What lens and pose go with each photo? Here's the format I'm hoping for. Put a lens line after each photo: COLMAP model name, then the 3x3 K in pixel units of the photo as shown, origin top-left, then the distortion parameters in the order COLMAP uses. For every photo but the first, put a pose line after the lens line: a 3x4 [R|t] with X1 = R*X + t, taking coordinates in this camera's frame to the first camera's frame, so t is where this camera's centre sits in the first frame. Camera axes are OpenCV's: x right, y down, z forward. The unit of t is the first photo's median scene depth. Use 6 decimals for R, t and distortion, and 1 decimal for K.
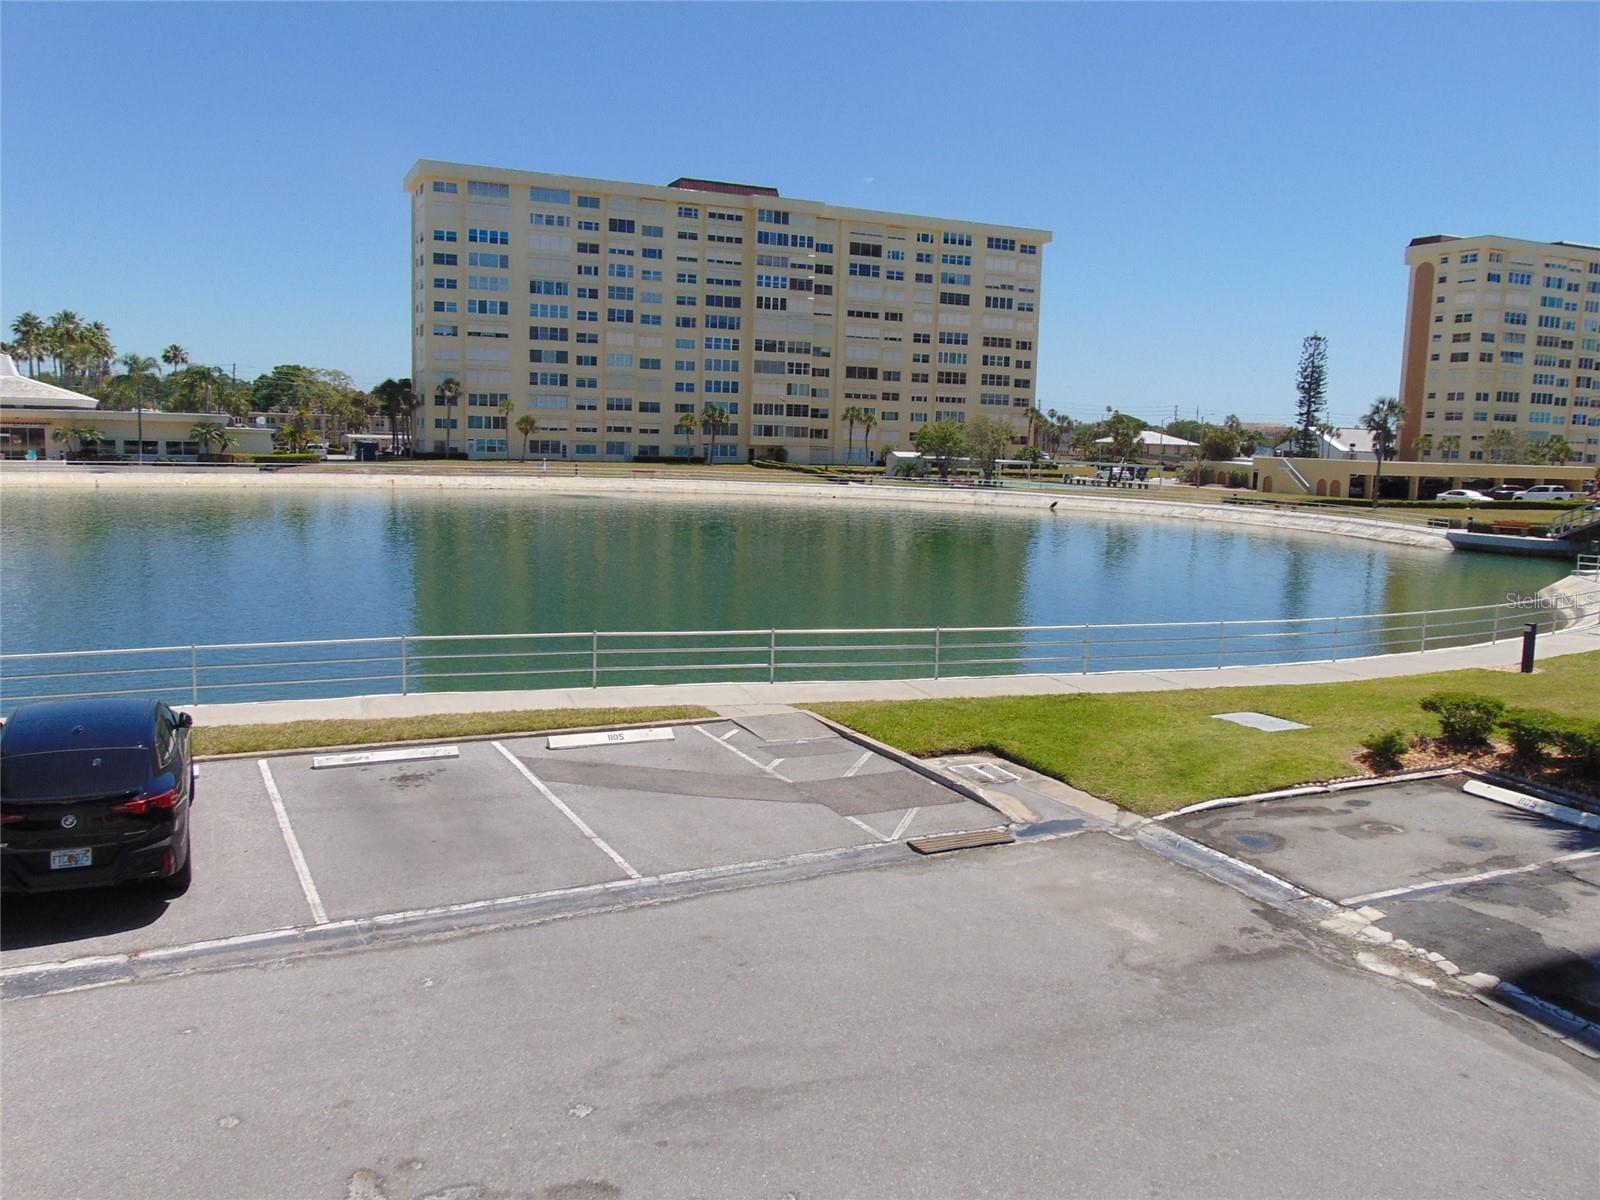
lens RADIAL K [[1257.4, 0, 802.8], [0, 1257.4, 597.3], [0, 0, 1]] dist [0.018305, 0.009485]
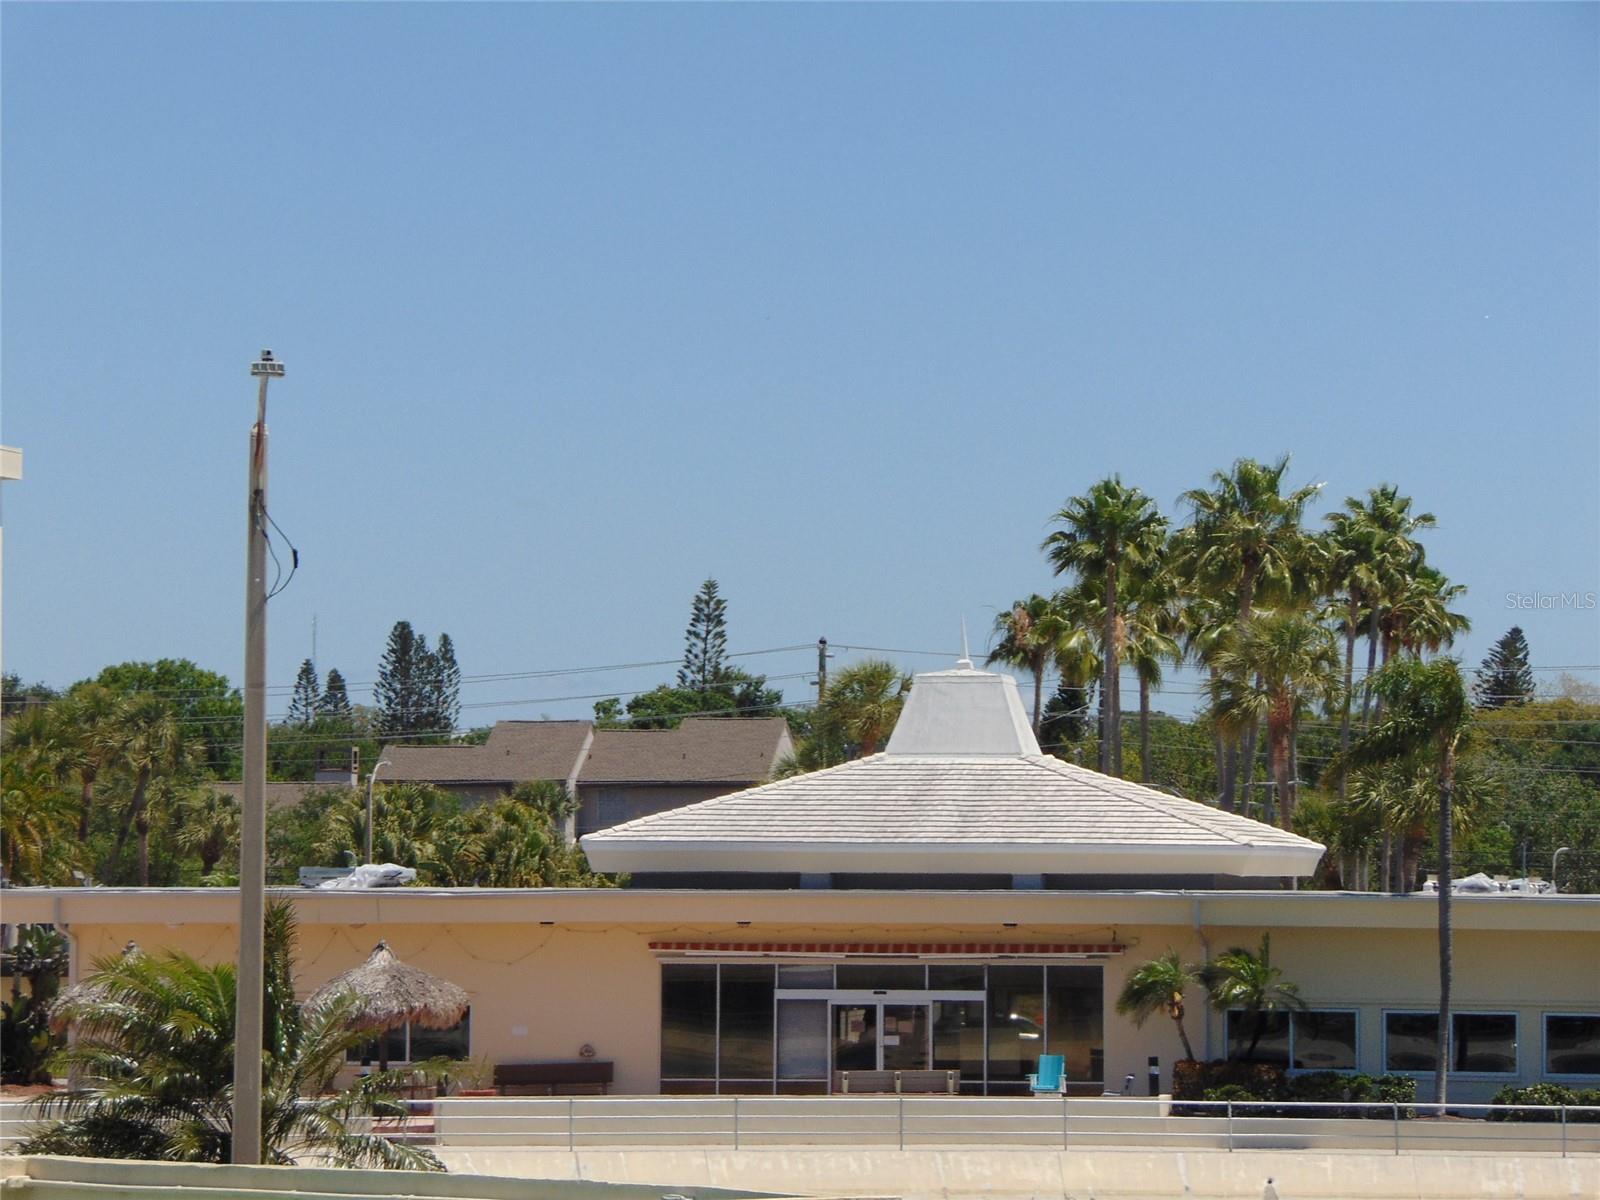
lens RADIAL K [[7648.4, 0, 799.9], [0, 7648.4, 599.8], [0, 0, 1]] dist [0.444056, 0.000000]
pose [[0.828678, -0.039055, -0.558362, 0.171038], [-0.061220, 0.985254, -0.159772, 0.034485], [0.556368, 0.166583, 0.814067, -0.232507]]
